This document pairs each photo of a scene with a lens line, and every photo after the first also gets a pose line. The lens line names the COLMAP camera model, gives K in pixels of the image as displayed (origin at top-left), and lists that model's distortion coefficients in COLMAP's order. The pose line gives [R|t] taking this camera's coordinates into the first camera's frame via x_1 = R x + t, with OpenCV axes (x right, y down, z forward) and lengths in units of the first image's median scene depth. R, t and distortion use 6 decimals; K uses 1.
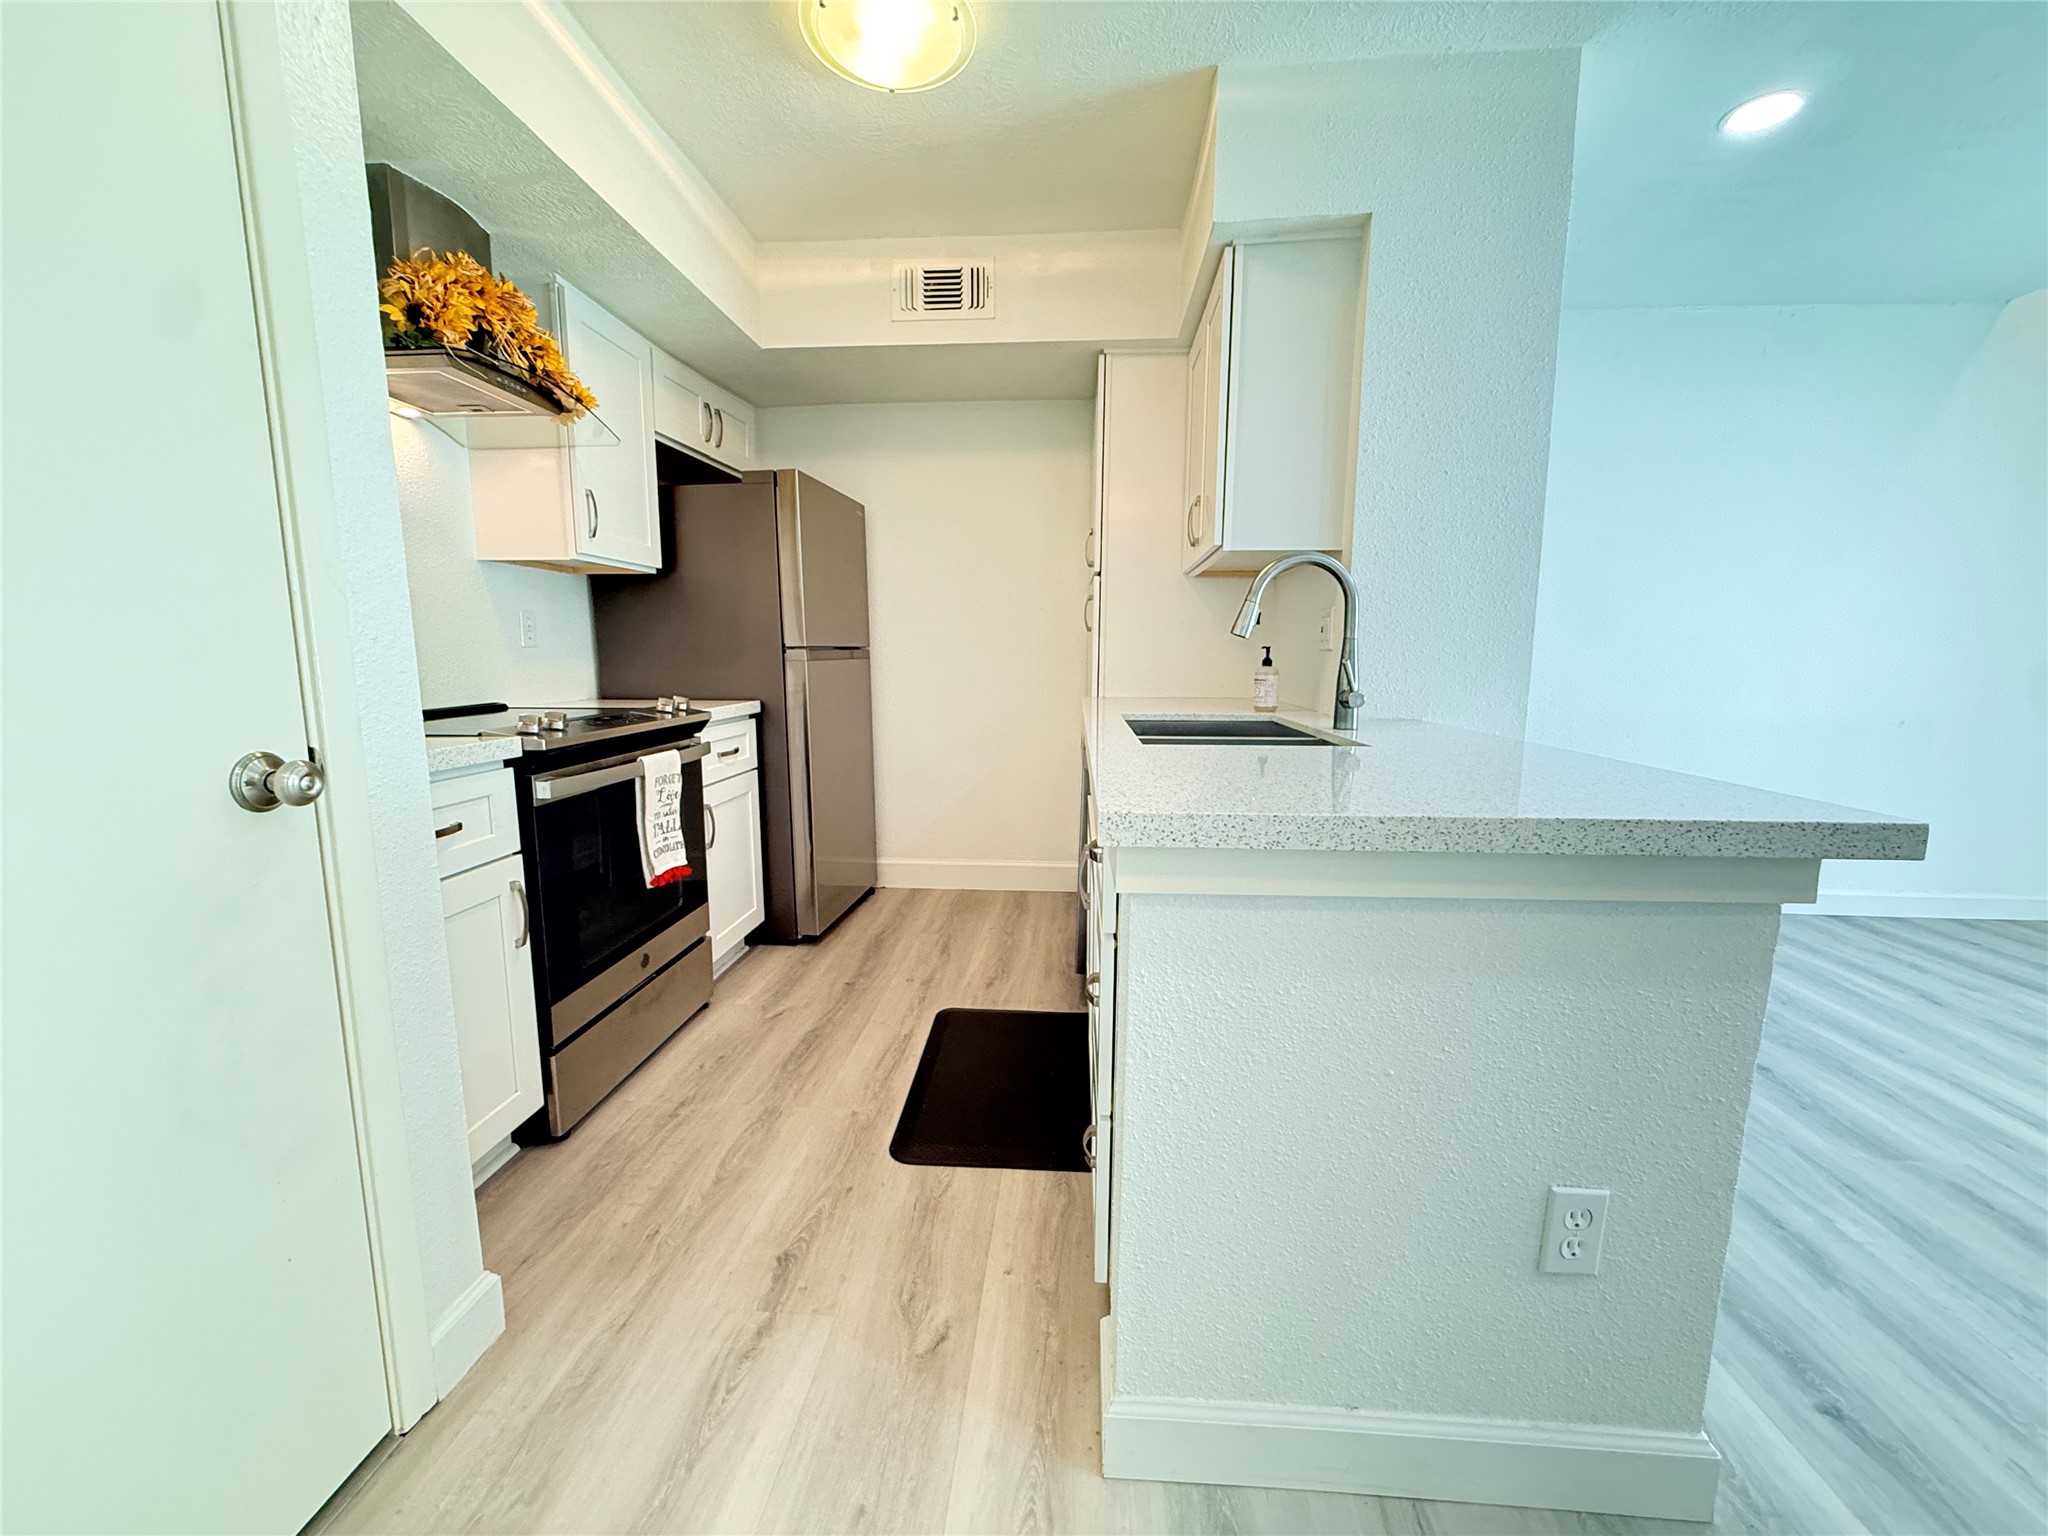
lens RADIAL K [[817.5, 0, 1018.6], [0, 817.5, 767.1], [0, 0, 1]] dist [-0.000184, 0.000230]
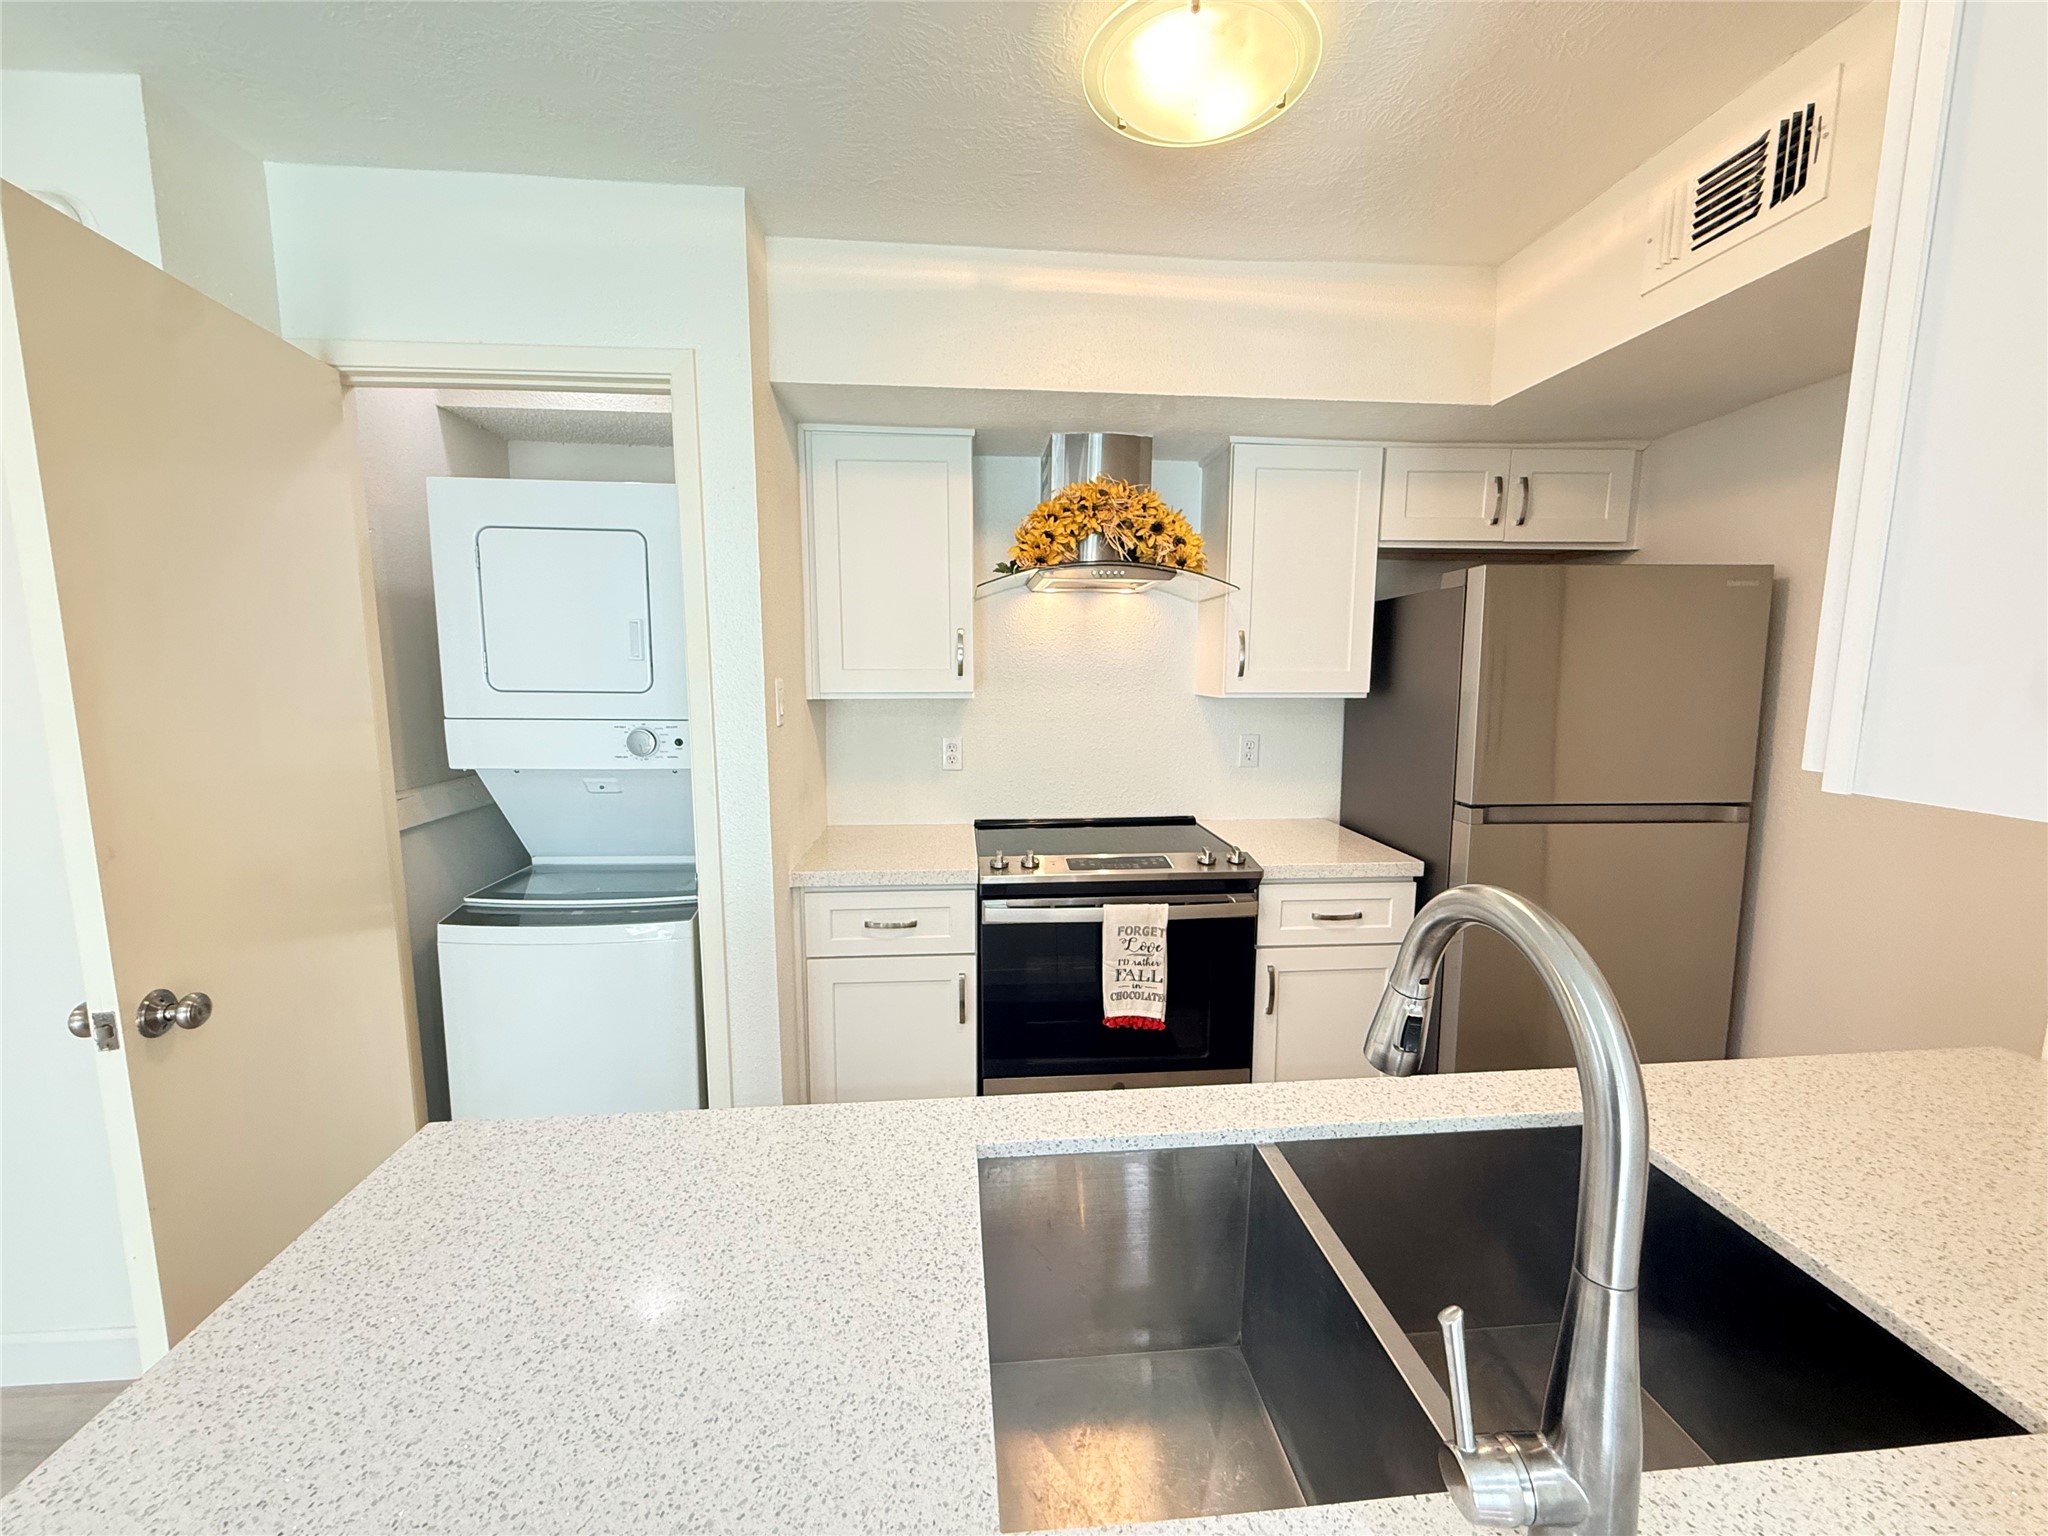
lens RADIAL K [[817.5, 0, 1018.6], [0, 817.5, 767.1], [0, 0, 1]] dist [-0.000184, 0.000230]
pose [[0.156528, 0.123816, -0.979882, 0.515907], [-0.141712, 0.984661, 0.101783, -0.266748], [0.977454, 0.122929, 0.171673, 0.648055]]
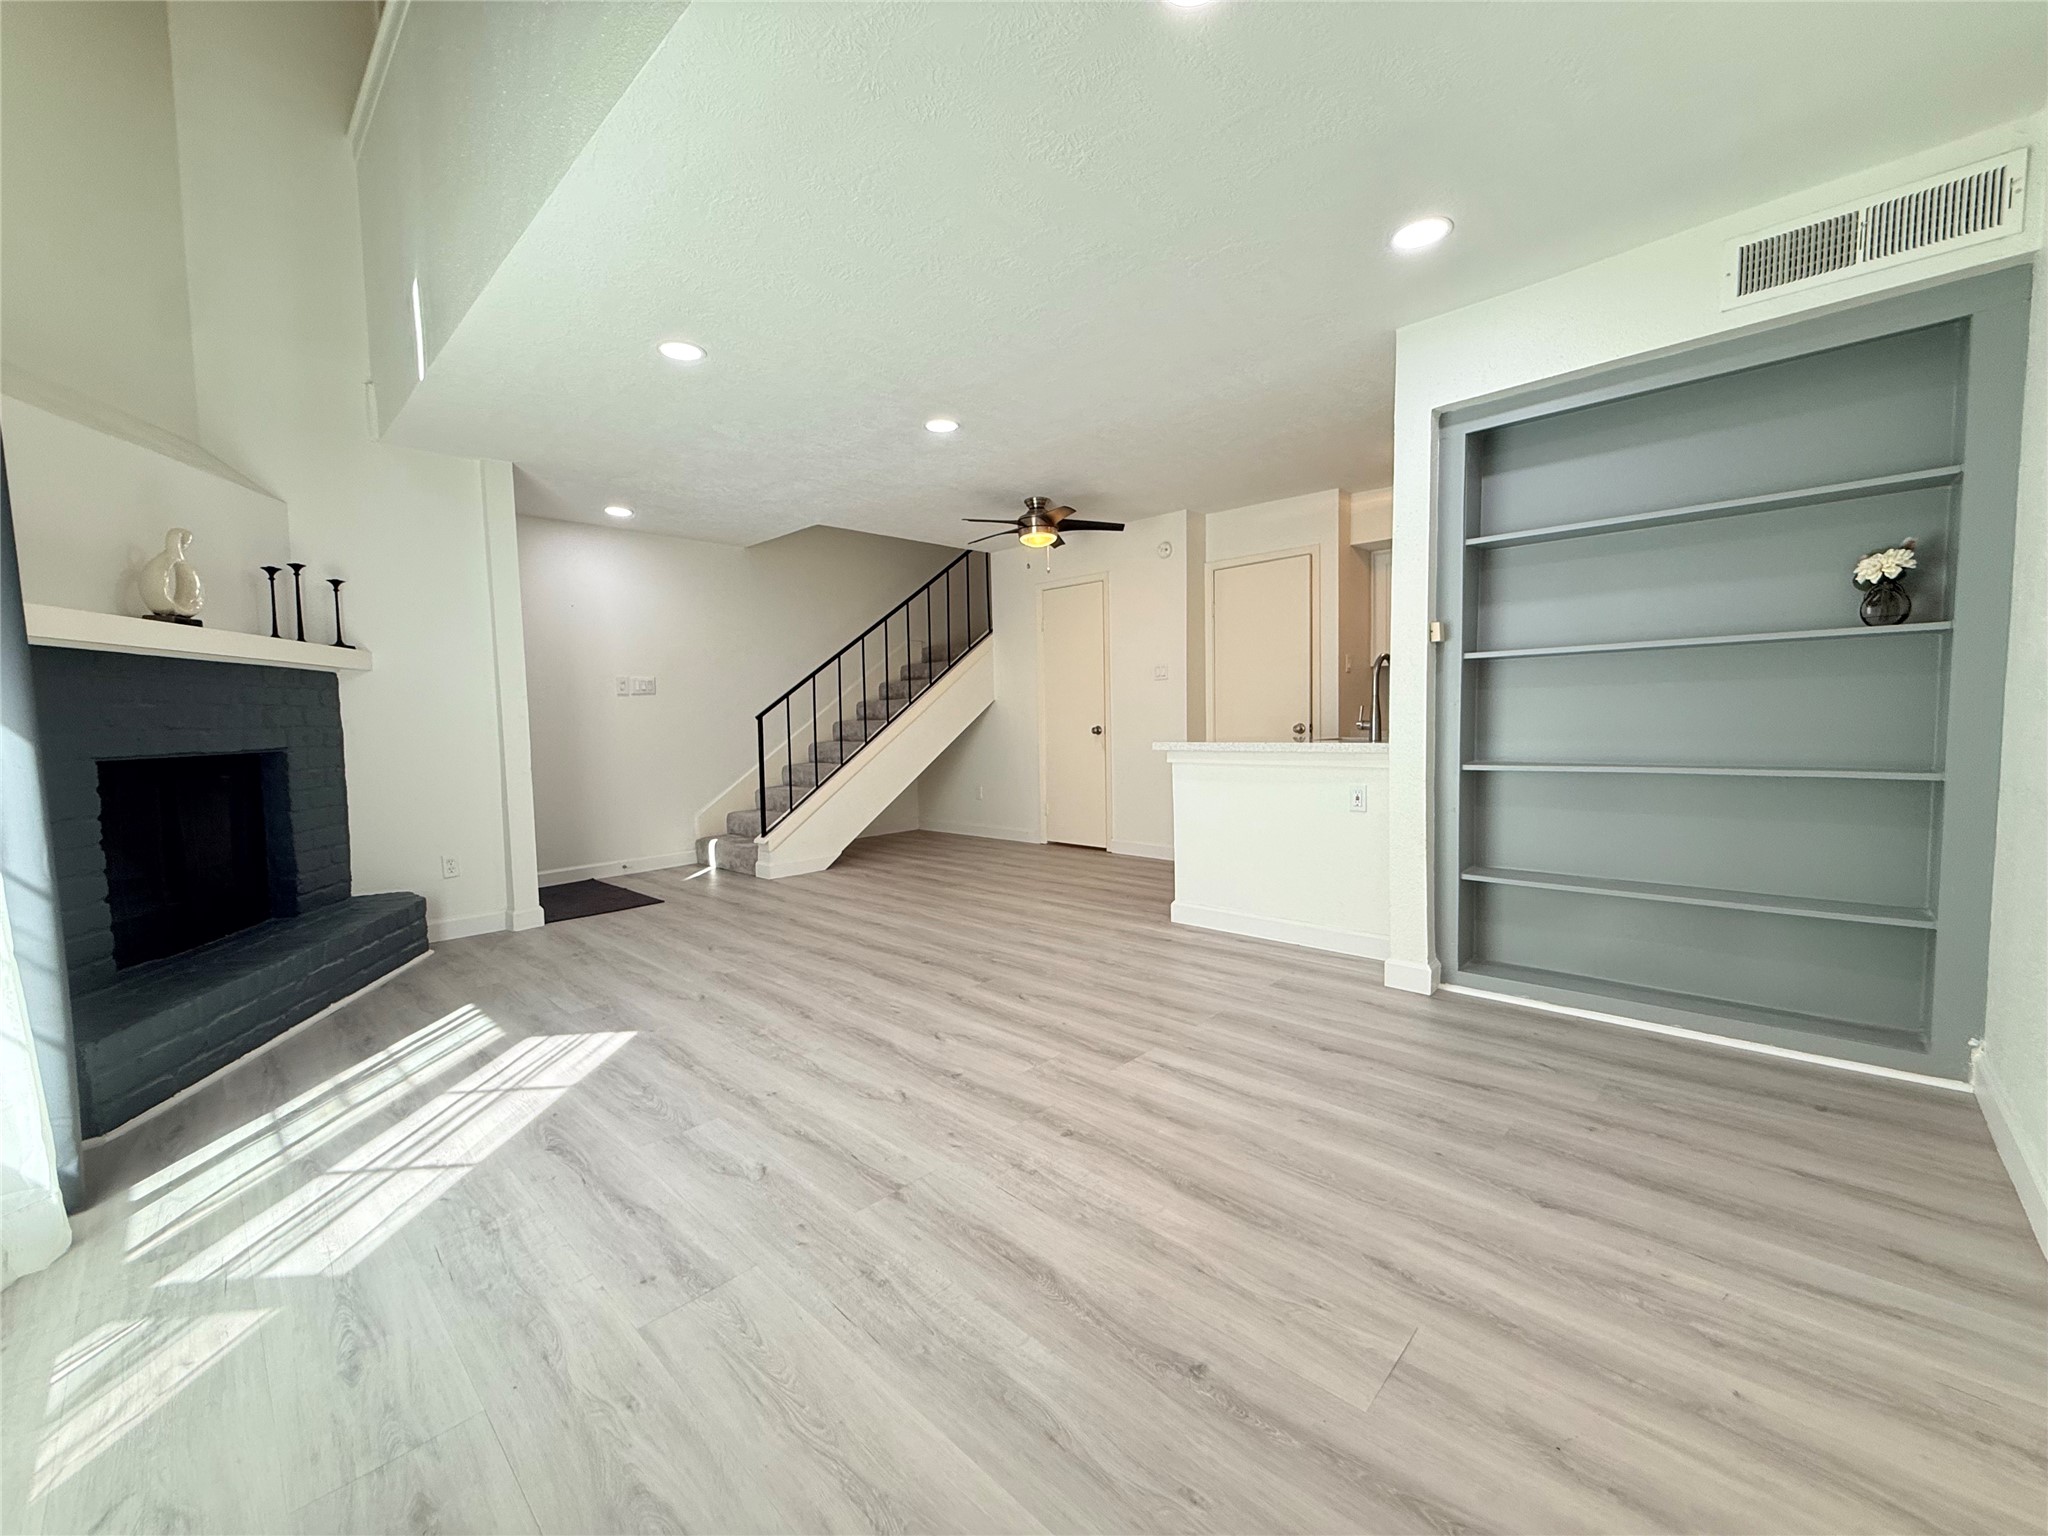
lens RADIAL K [[817.5, 0, 1018.6], [0, 817.5, 767.1], [0, 0, 1]] dist [-0.000184, 0.000230]
pose [[-0.632356, 0.062458, -0.772156, 2.170187], [-0.088921, 0.984304, 0.152441, -0.181277], [0.769558, 0.165058, -0.616877, 1.378447]]
